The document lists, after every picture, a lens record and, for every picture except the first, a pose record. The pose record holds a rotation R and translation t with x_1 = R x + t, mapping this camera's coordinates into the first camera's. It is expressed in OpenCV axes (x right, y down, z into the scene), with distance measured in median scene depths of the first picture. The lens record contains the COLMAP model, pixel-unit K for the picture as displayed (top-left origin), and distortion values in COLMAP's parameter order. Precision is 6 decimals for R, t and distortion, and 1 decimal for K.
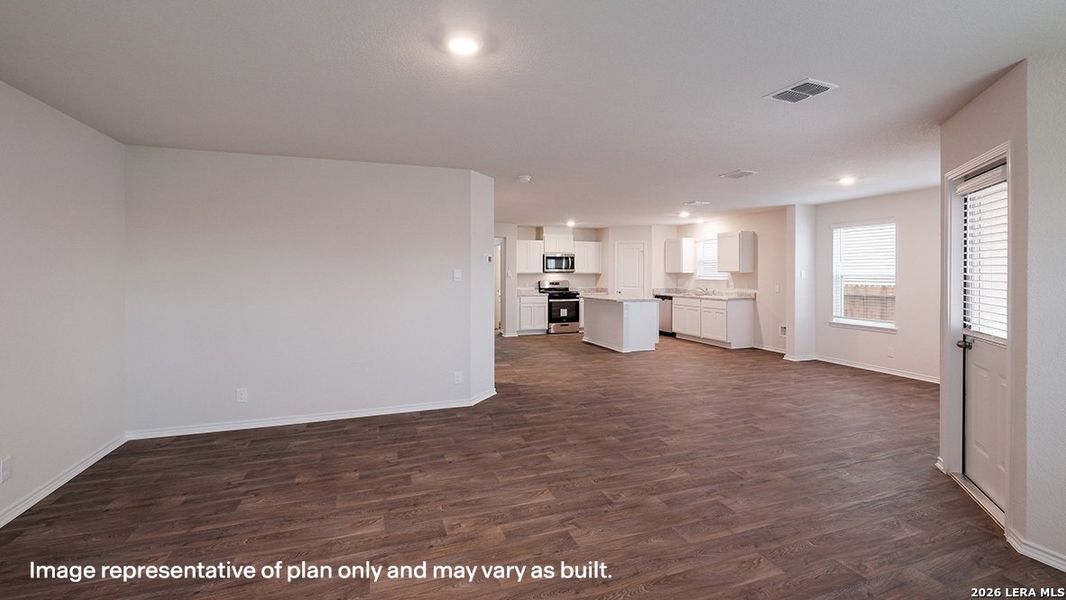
lens RADIAL K [[447.8, 0, 532.8], [0, 447.8, 276.1], [0, 0, 1]] dist [0.001521, 0.000133]
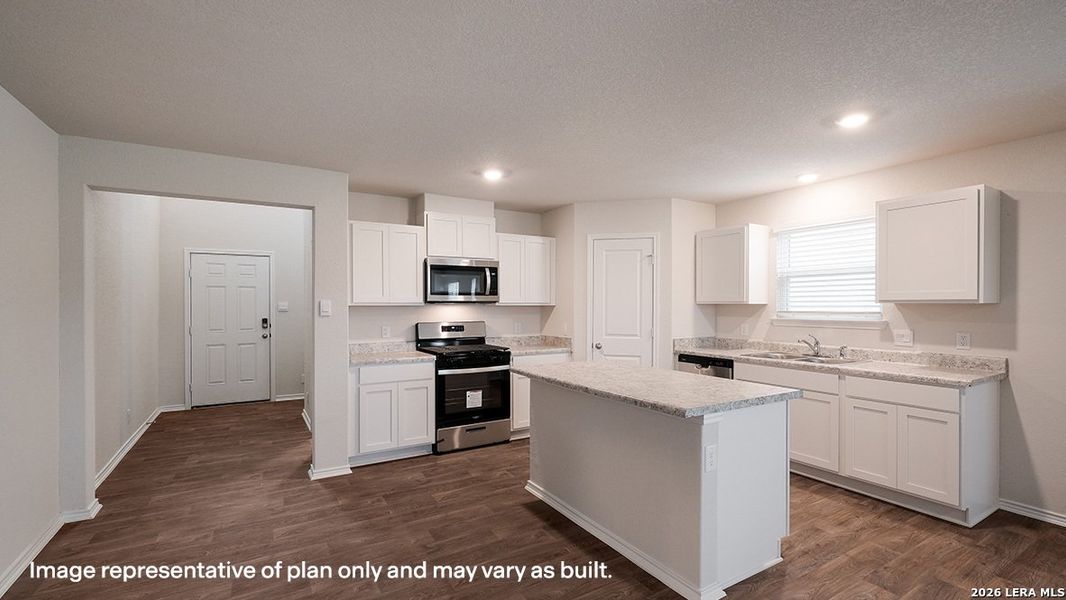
lens RADIAL K [[458.9, 0, 530.8], [0, 458.9, 307.9], [0, 0, 1]] dist [-0.000830, -0.000078]
pose [[0.980930, -0.001544, 0.194353, 0.037848], [0.001047, 0.999996, 0.002656, -0.004590], [-0.194356, -0.002402, 0.980928, 0.569367]]
